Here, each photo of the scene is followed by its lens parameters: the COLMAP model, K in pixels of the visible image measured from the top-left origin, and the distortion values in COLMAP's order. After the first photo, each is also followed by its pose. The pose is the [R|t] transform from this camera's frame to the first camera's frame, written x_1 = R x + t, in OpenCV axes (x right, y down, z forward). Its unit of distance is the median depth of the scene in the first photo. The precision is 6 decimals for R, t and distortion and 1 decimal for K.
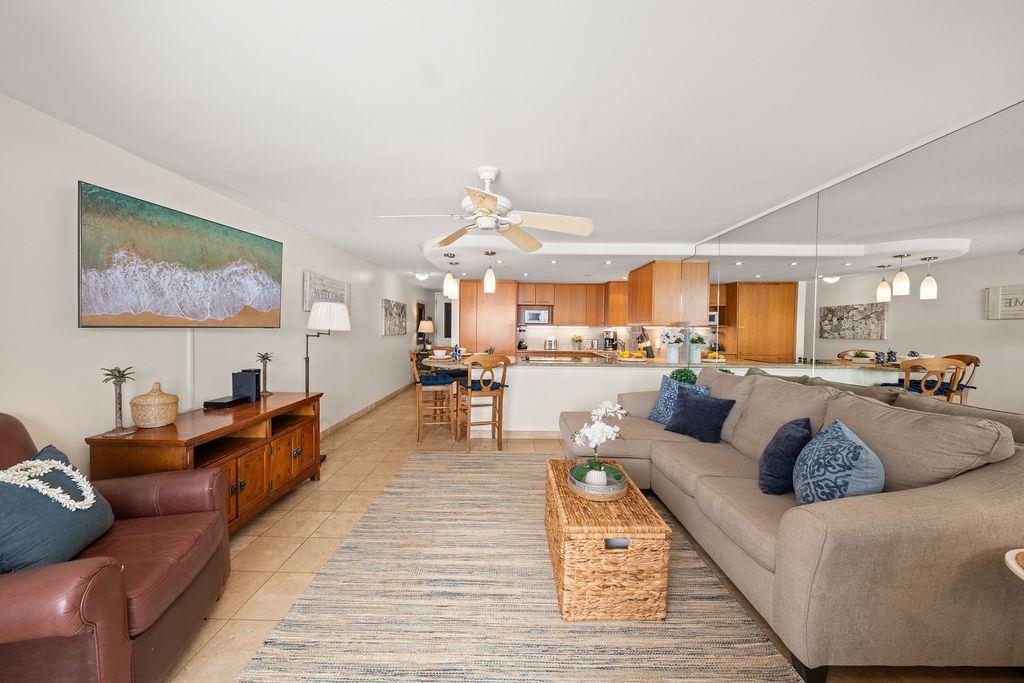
lens RADIAL K [[346.6, 0, 512.0], [0, 346.6, 341.5], [0, 0, 1]] dist [-0.001222, -0.000039]
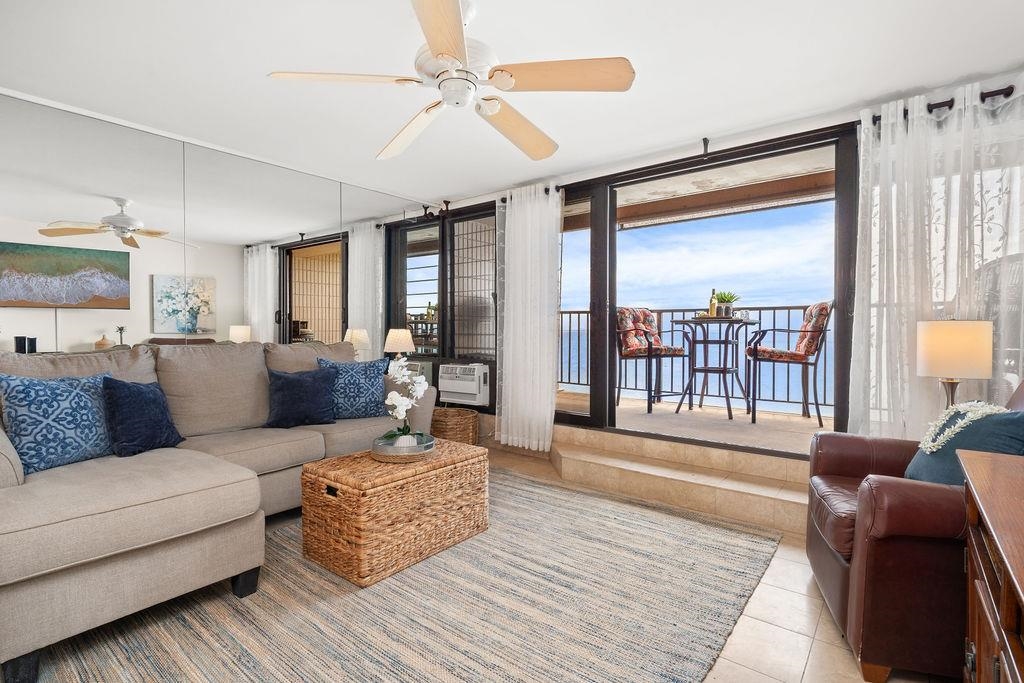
lens RADIAL K [[489.7, 0, 507.9], [0, 489.7, 336.6], [0, 0, 1]] dist [0.001619, -0.000062]
pose [[-0.777969, -0.019250, 0.628008, -0.460518], [0.014394, 0.998722, 0.048445, 0.030445], [-0.628138, 0.046728, -0.776697, 1.081003]]
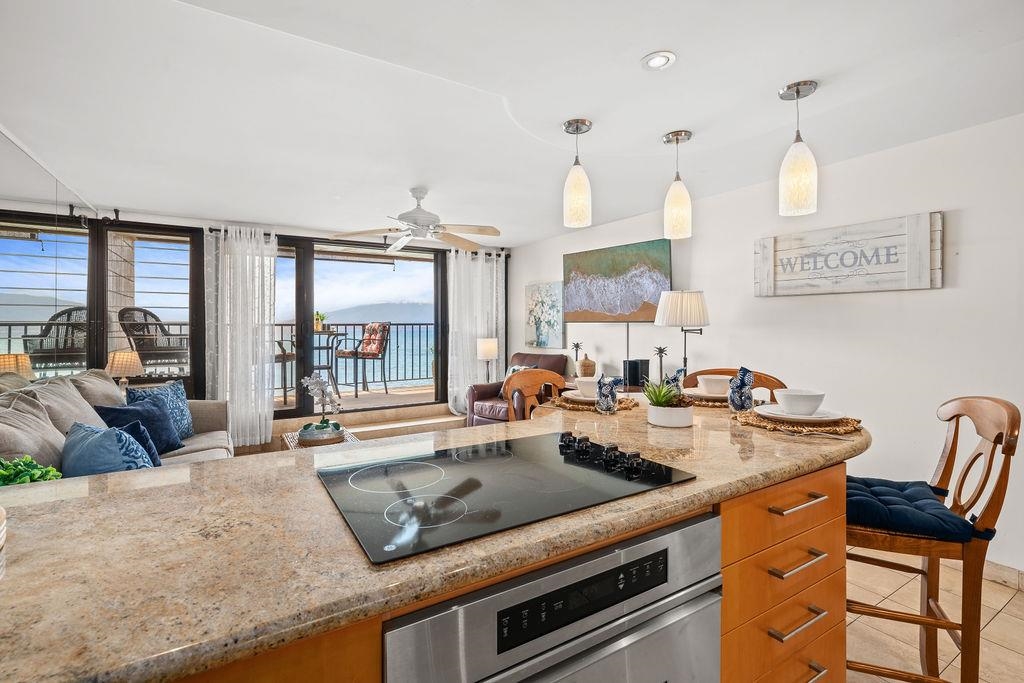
lens RADIAL K [[464.7, 0, 507.8], [0, 464.7, 325.8], [0, 0, 1]] dist [0.002139, -0.000011]
pose [[-0.855149, -0.008873, -0.518307, 0.334443], [-0.026925, 0.999264, 0.027316, -0.046816], [0.517683, 0.037314, -0.854758, 1.695786]]
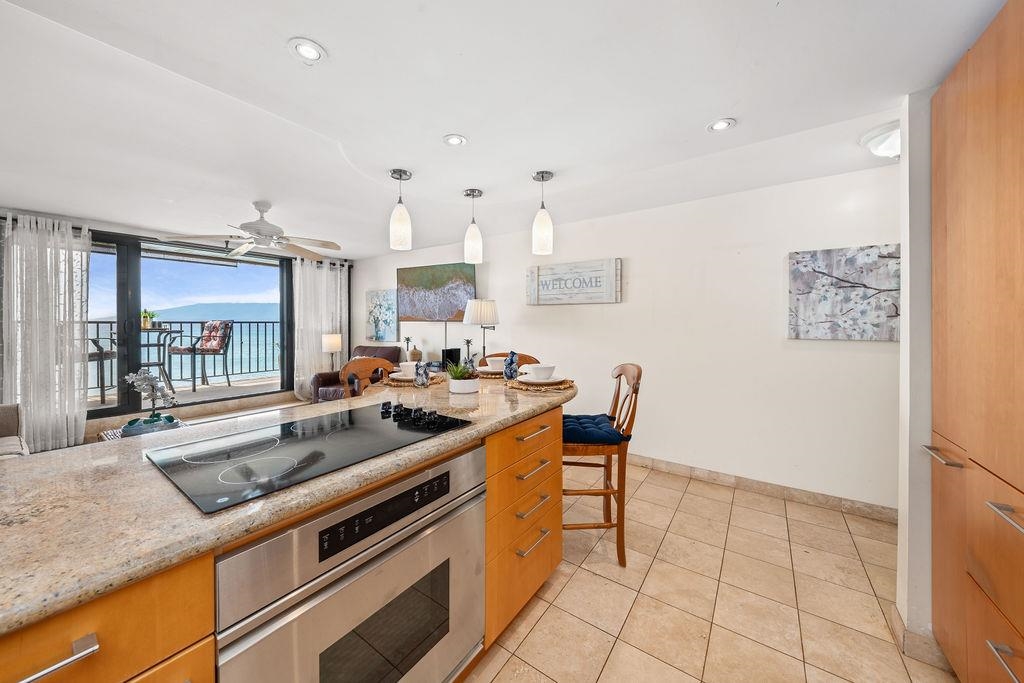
lens RADIAL K [[357.6, 0, 507.3], [0, 357.6, 326.6], [0, 0, 1]] dist [-0.002519, -0.000050]
pose [[-0.582304, -0.004468, -0.812958, 0.341934], [-0.037481, 0.999069, 0.021356, -0.048501], [0.812106, 0.042906, -0.581930, 1.741473]]
